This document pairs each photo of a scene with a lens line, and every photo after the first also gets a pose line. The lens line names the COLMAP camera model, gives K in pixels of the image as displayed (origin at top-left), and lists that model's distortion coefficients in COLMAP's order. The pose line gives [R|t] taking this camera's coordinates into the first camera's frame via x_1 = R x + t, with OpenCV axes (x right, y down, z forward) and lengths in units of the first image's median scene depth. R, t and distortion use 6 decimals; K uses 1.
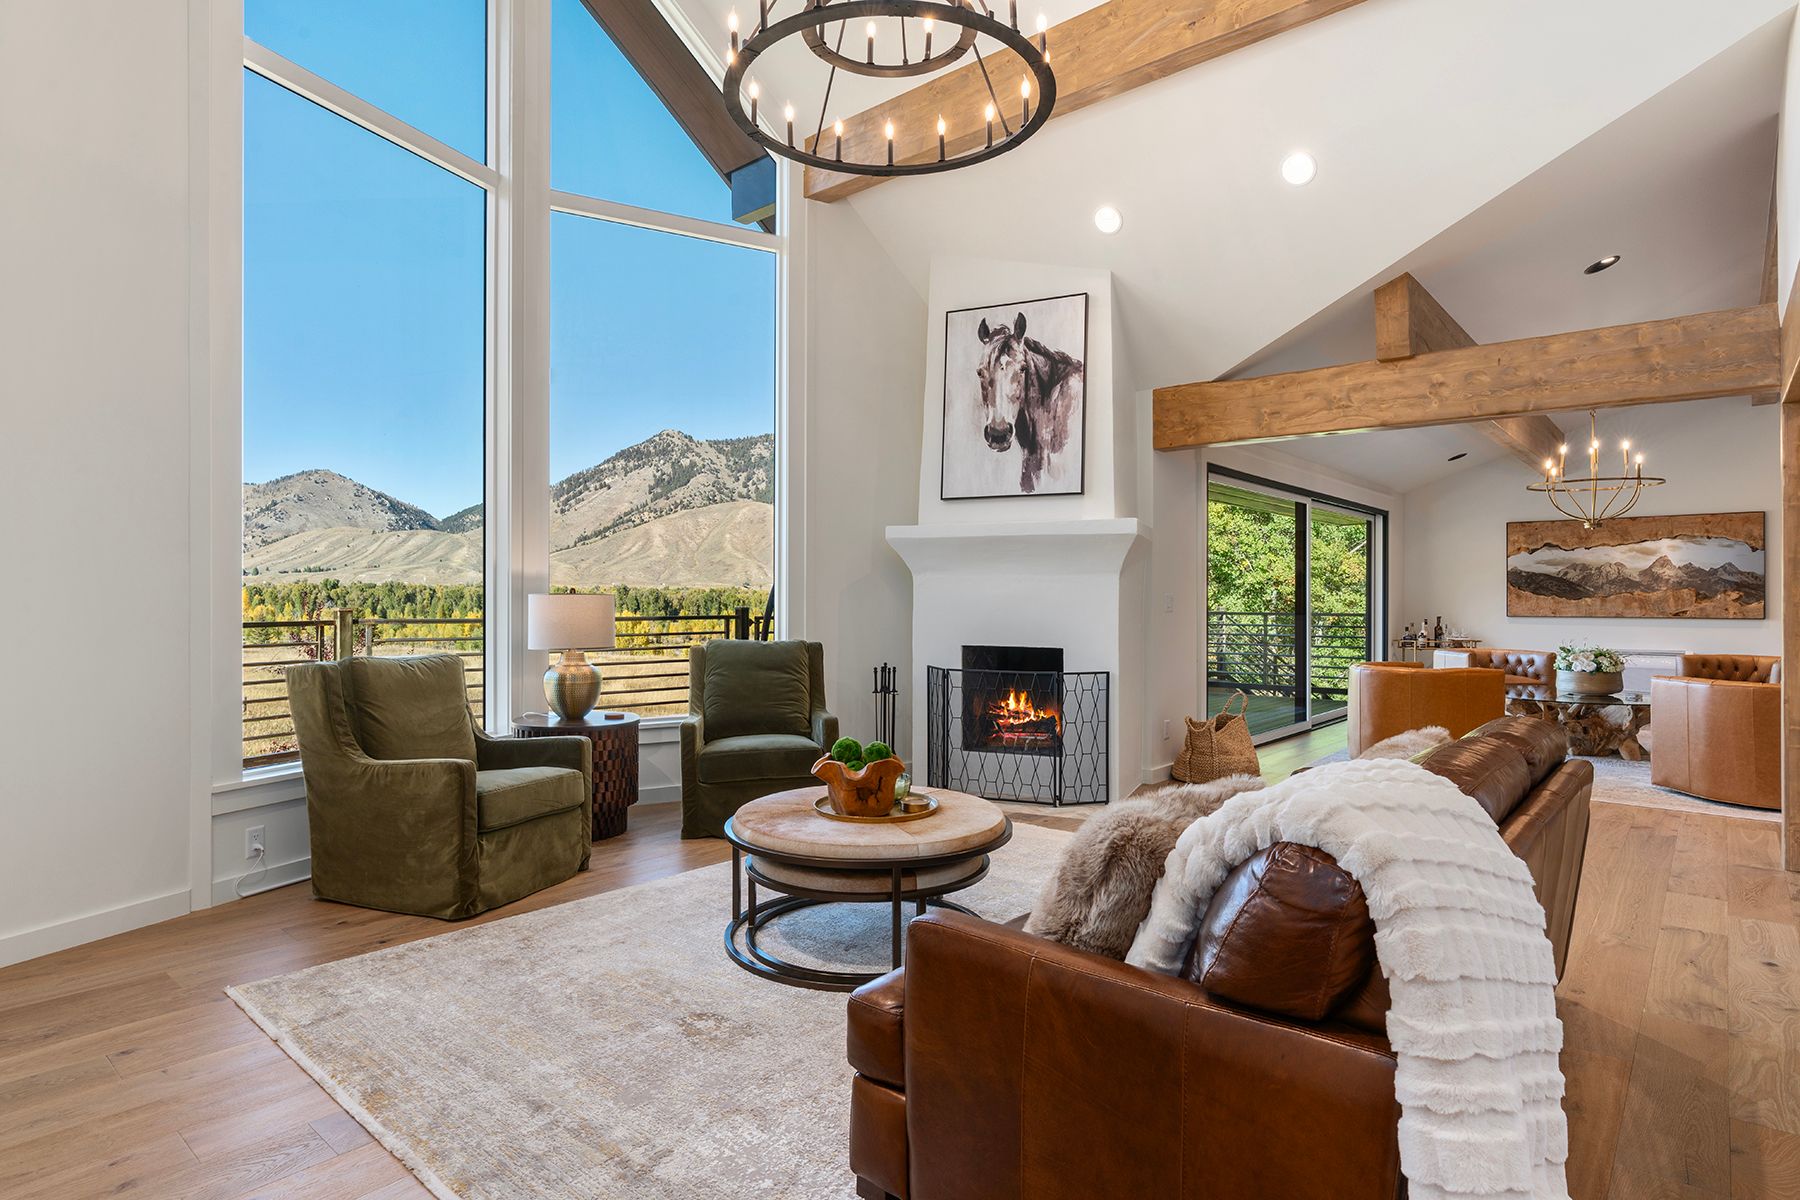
lens RADIAL K [[972.5, 0, 896.0], [0, 972.5, 599.6], [0, 0, 1]] dist [-0.002828, -0.000362]
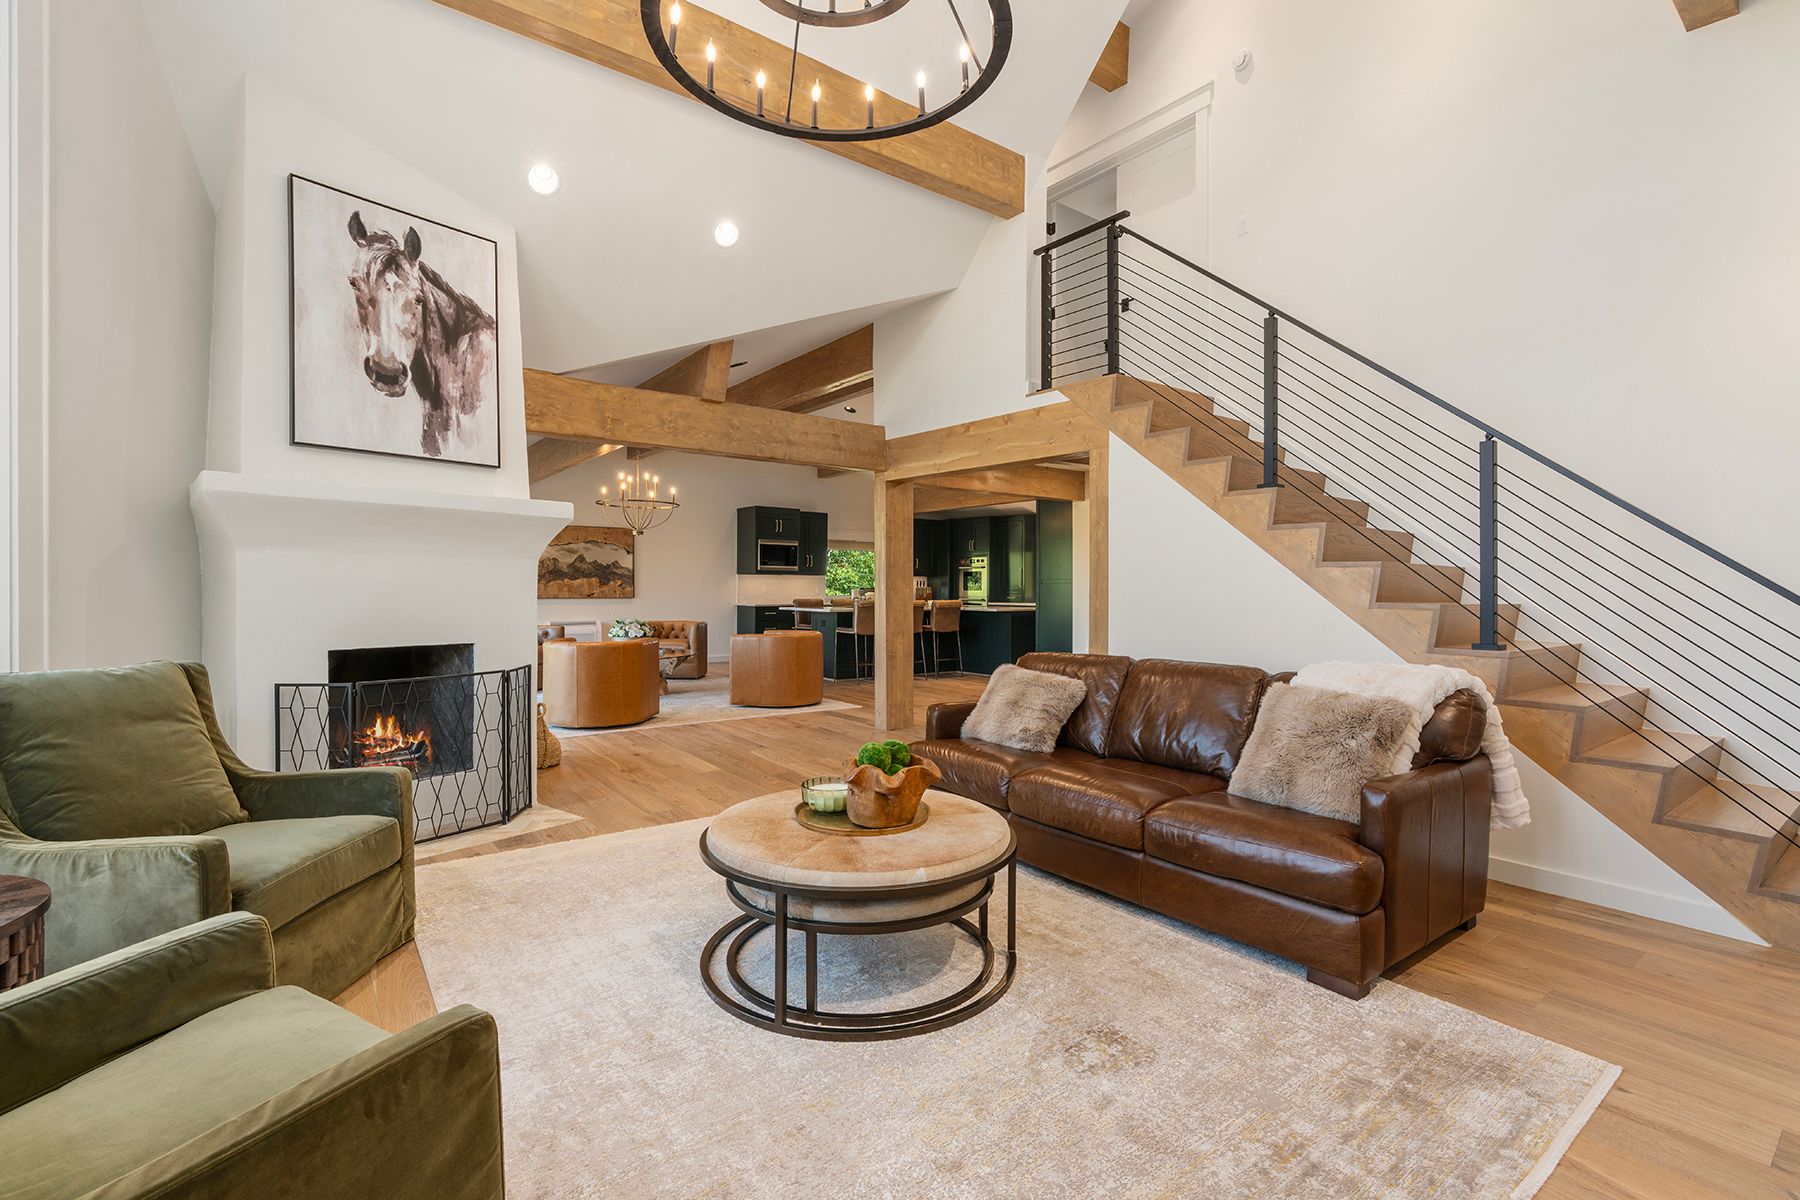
lens RADIAL K [[822.5, 0, 895.7], [0, 822.5, 594.4], [0, 0, 1]] dist [0.000523, -0.000033]
pose [[0.216697, -0.011250, 0.976174, -0.441434], [-0.001521, 0.999928, 0.011862, -0.002530], [-0.976238, -0.004055, 0.216665, 0.457191]]
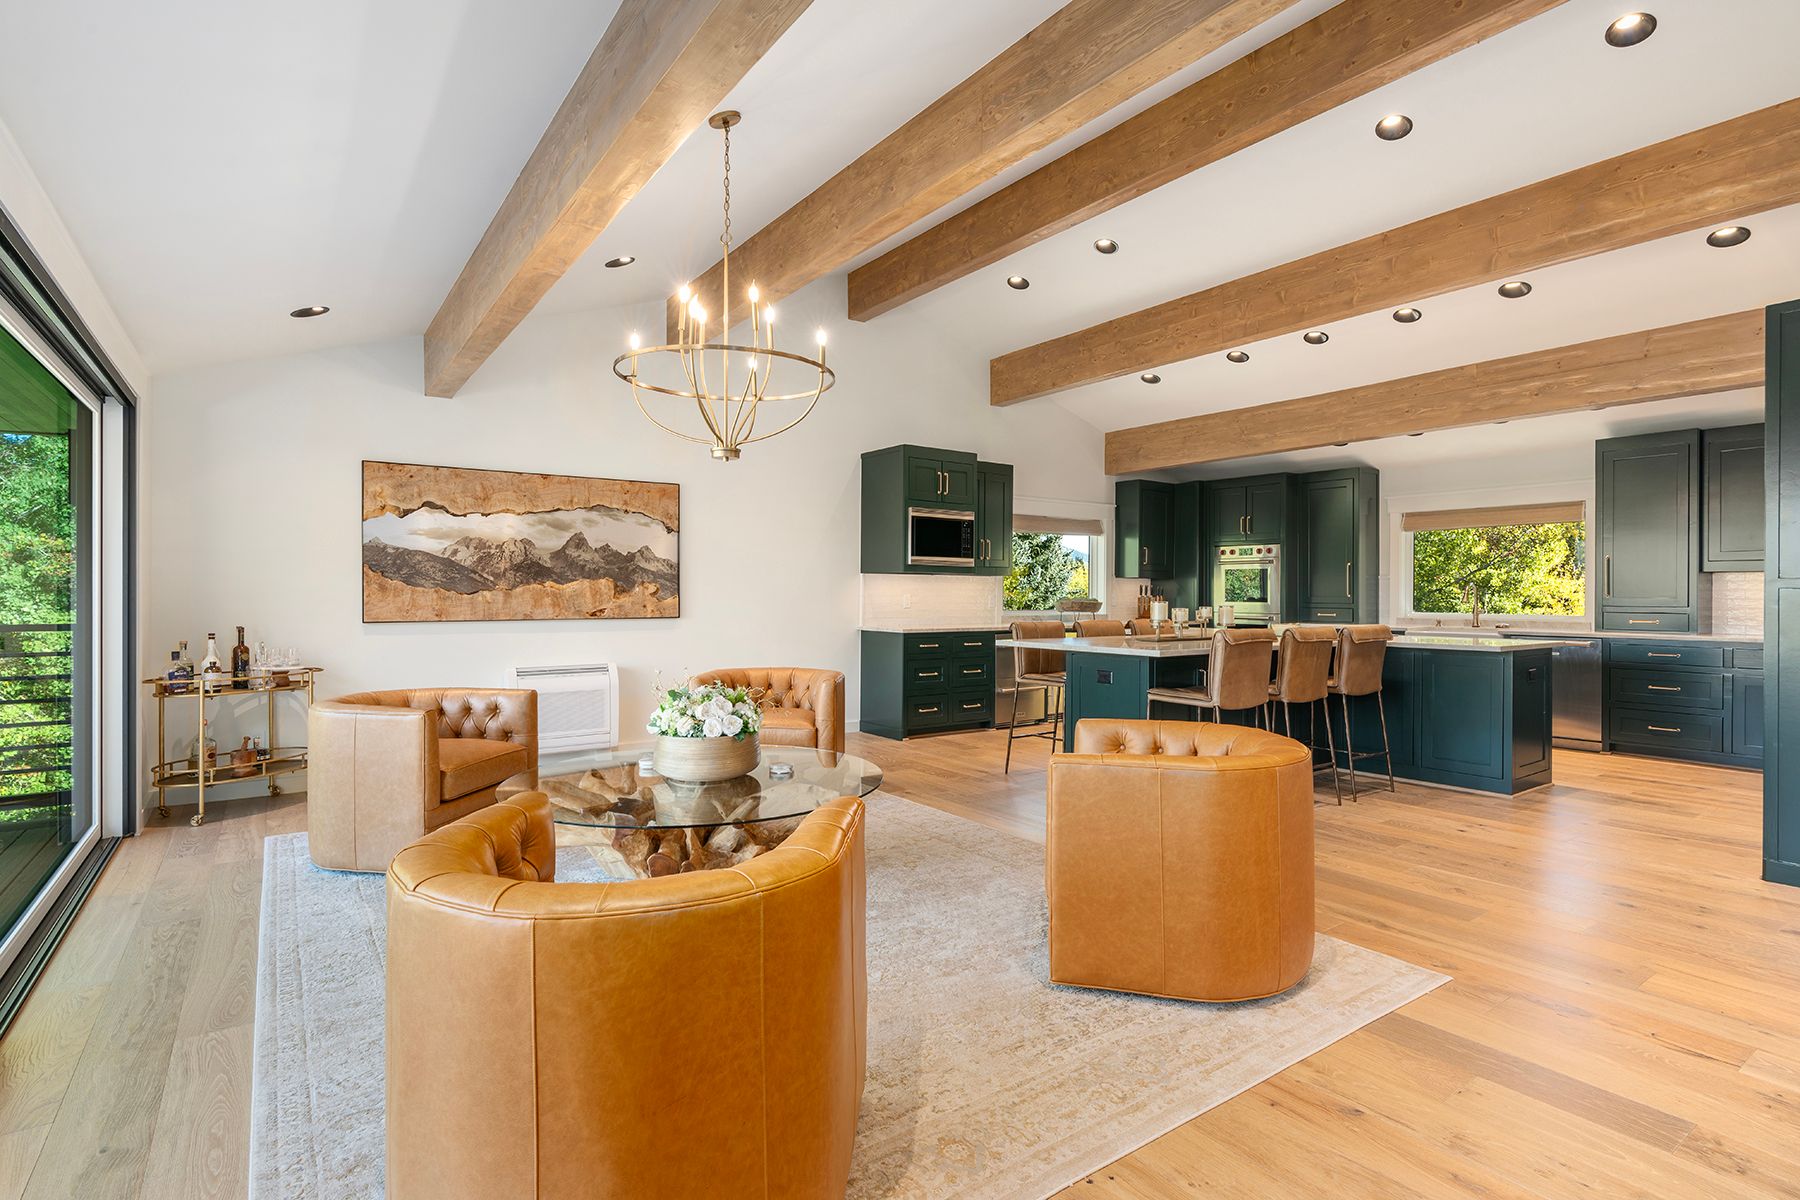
lens RADIAL K [[883.6, 0, 899.5], [0, 883.6, 596.8], [0, 0, 1]] dist [-0.004457, 0.000029]
pose [[0.237195, -0.006114, 0.971443, 0.332963], [-0.000922, 0.999978, 0.006519, -0.003403], [-0.971462, -0.002442, 0.237184, 0.962727]]
